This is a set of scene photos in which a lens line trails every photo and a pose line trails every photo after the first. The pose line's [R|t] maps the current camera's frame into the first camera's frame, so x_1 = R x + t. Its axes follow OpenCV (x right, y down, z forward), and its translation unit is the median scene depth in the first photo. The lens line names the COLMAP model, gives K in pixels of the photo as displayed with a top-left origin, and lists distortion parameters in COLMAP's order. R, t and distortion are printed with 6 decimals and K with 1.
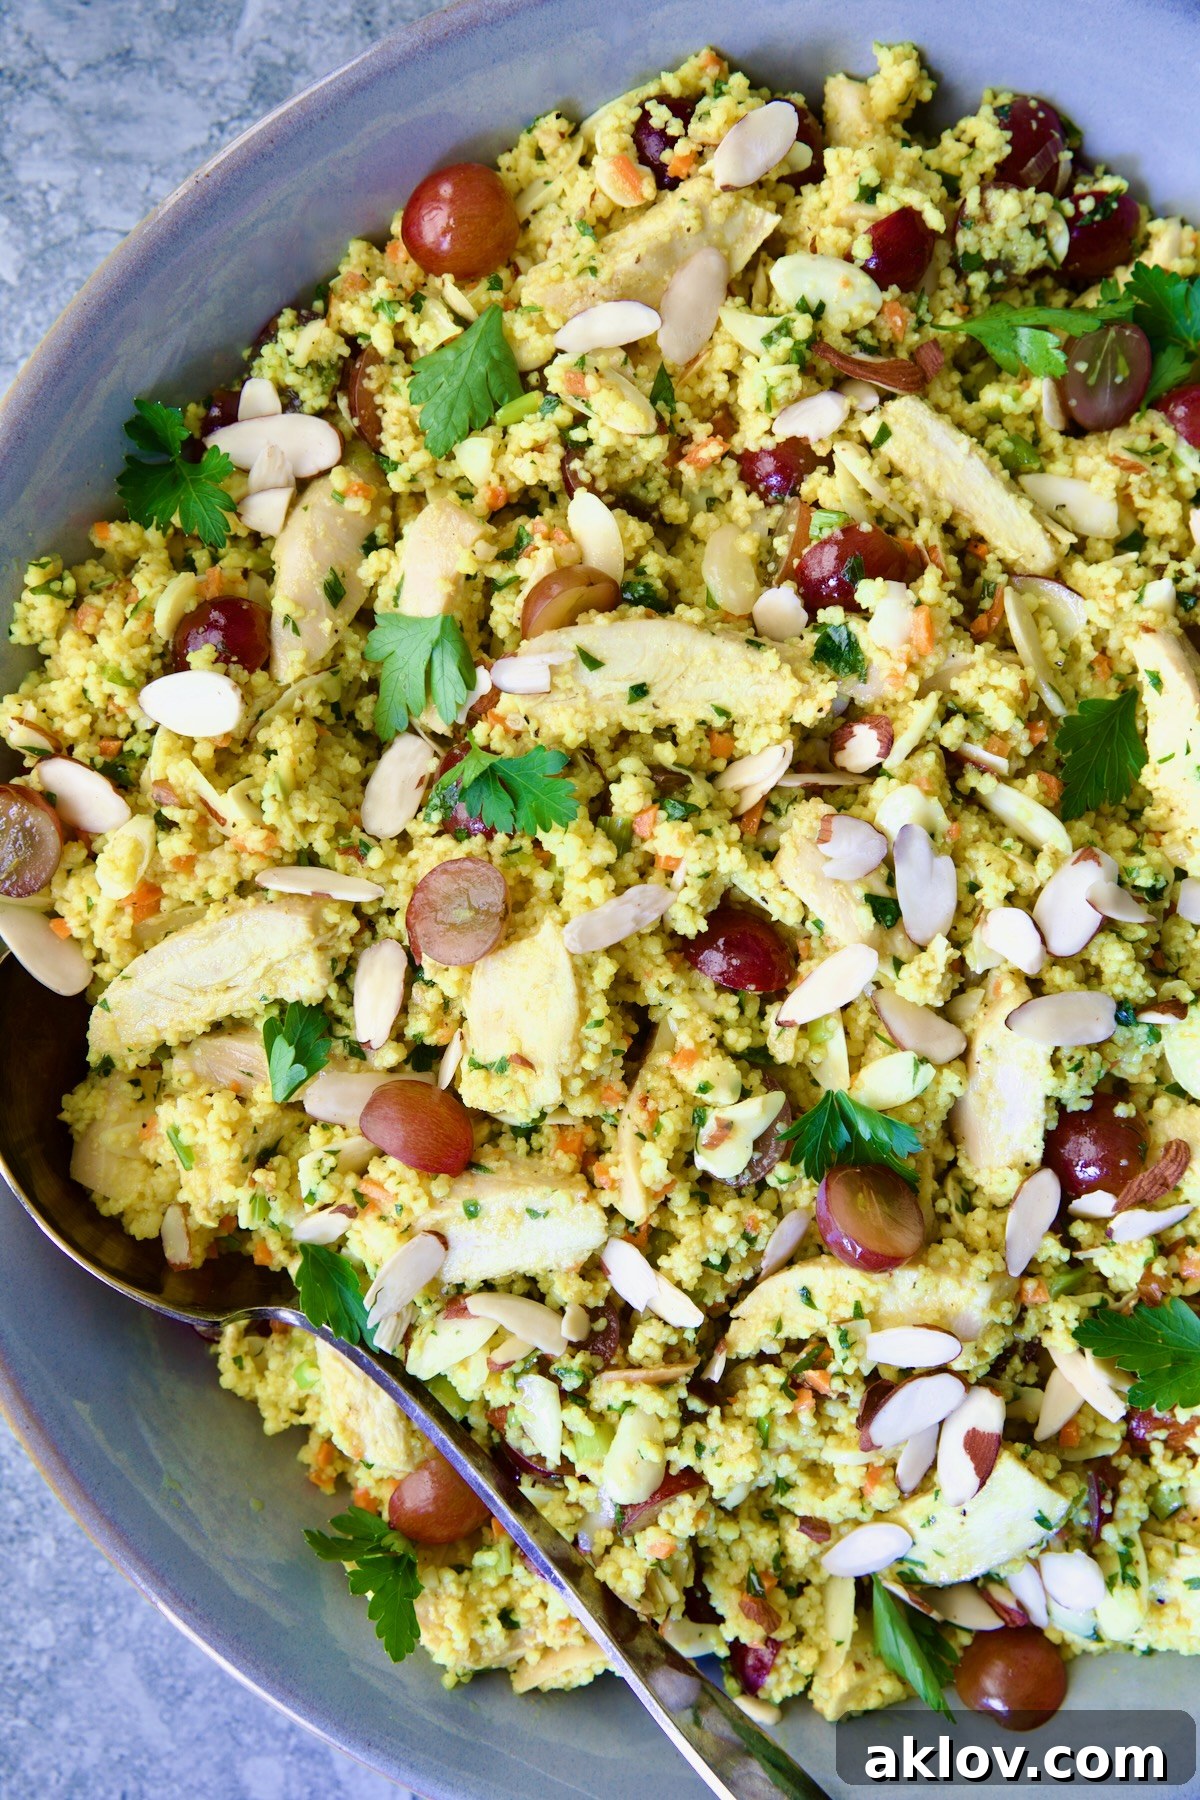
lens RADIAL K [[2622.5, 0, 600.0], [0, 2622.5, 900.0], [0, 0, 1]] dist [-0.004711, -0.063360]
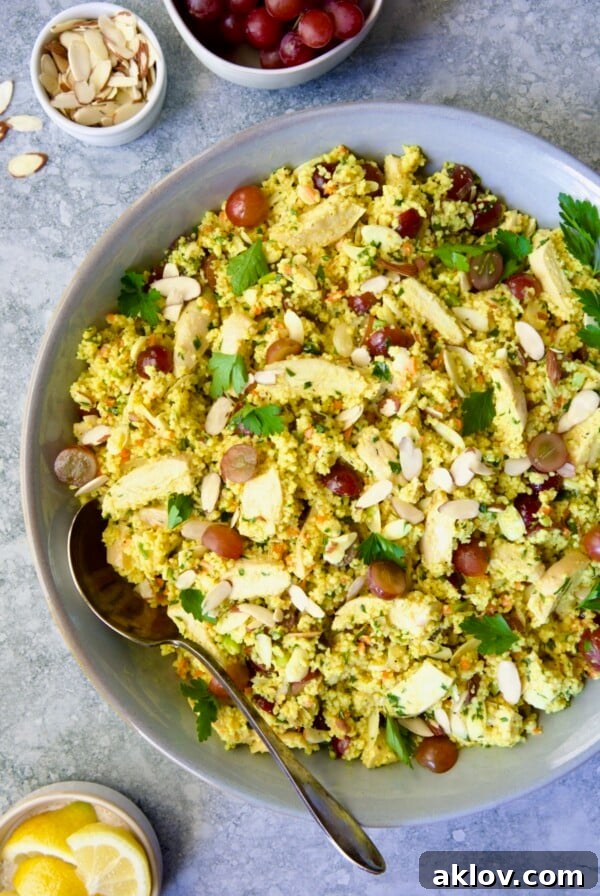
lens RADIAL K [[1305.4, 0, 300.0], [0, 1305.4, 448.0], [0, 0, 1]] dist [-0.004711, -0.063360]
pose [[0.999570, 0.029321, 0.000319, 0.007789], [-0.029321, 0.999570, 0.000041, -0.013152], [-0.000318, -0.000051, 1.000000, -0.349045]]
